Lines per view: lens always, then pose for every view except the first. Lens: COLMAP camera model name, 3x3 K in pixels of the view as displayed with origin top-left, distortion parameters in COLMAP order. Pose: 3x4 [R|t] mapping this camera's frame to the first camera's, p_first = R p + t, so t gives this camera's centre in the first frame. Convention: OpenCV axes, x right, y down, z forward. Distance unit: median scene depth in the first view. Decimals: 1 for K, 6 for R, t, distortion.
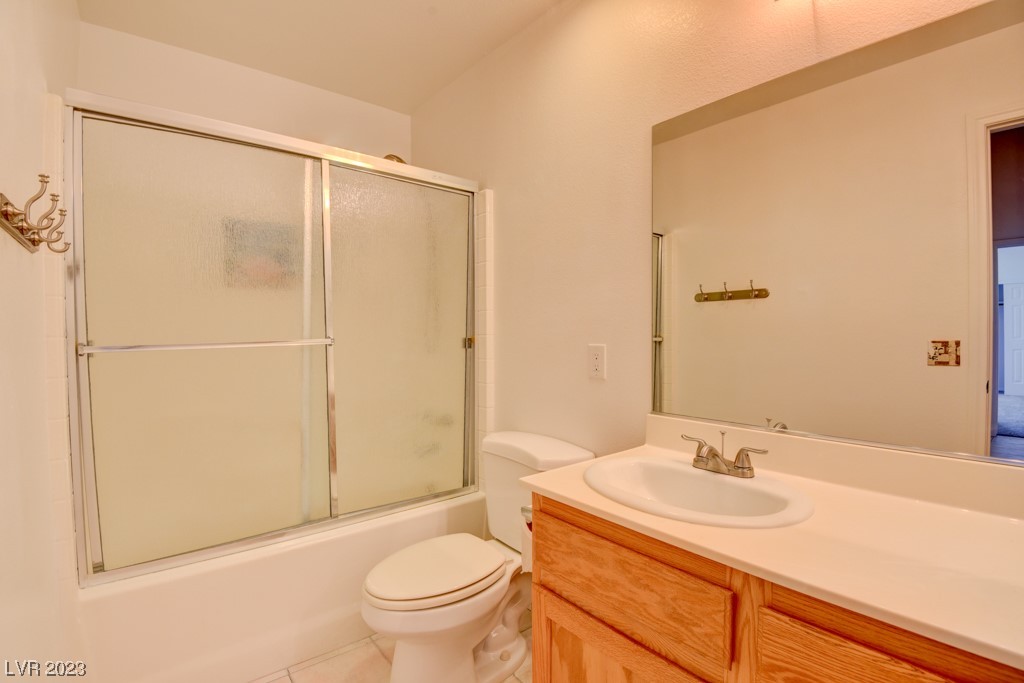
lens RADIAL K [[474.7, 0, 512.0], [0, 474.7, 341.5], [0, 0, 1]] dist [-0.017633, -0.015853]
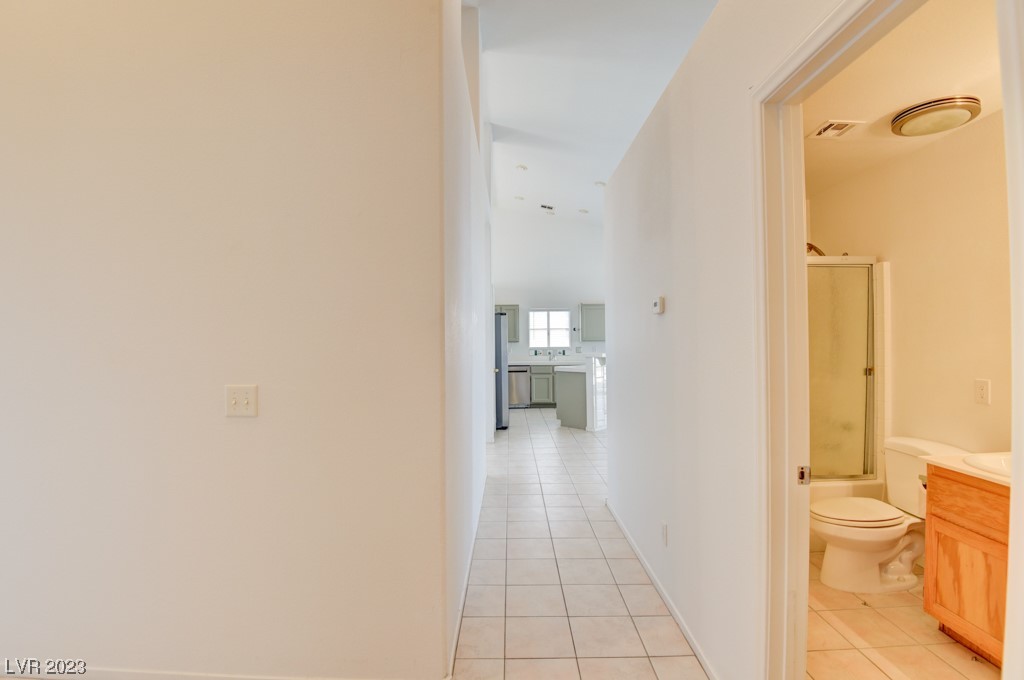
lens RADIAL K [[474.7, 0, 512.0], [0, 474.7, 340.0], [0, 0, 1]] dist [-0.017633, -0.015853]
pose [[0.776869, -0.004378, -0.629647, -0.060434], [-0.006560, 0.999865, -0.015046, -0.091899], [0.629628, 0.015819, 0.776735, -1.075409]]
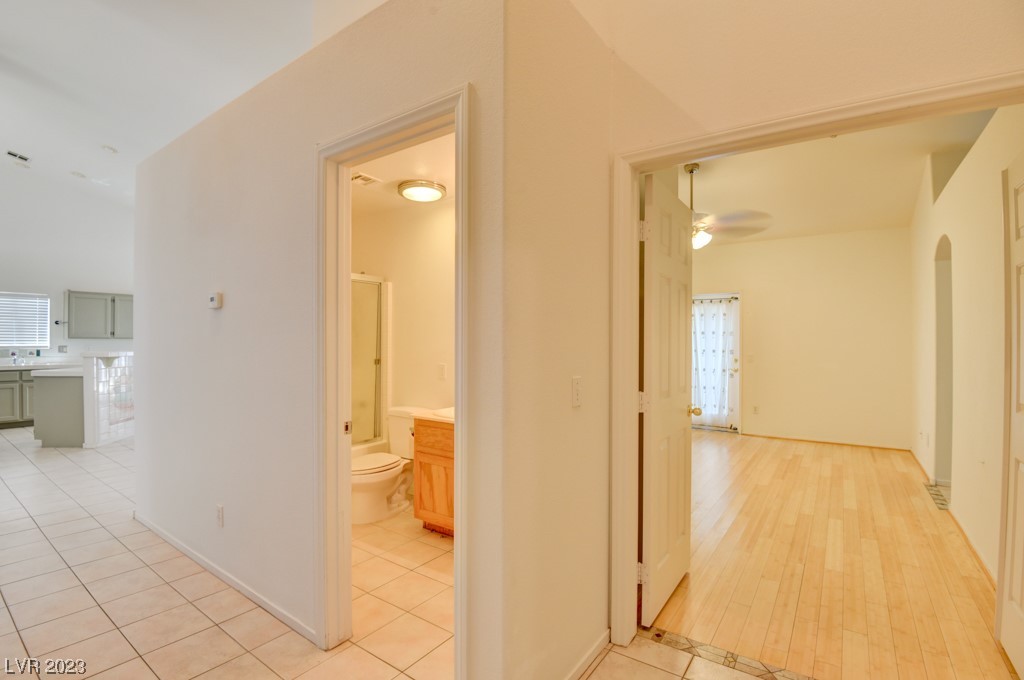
lens RADIAL K [[474.7, 0, 512.0], [0, 474.7, 340.0], [0, 0, 1]] dist [-0.017633, -0.015853]
pose [[0.965317, 0.007209, 0.260979, -0.100665], [-0.001506, 0.999756, -0.022043, -0.060717], [-0.261074, 0.020885, 0.965093, -1.413177]]
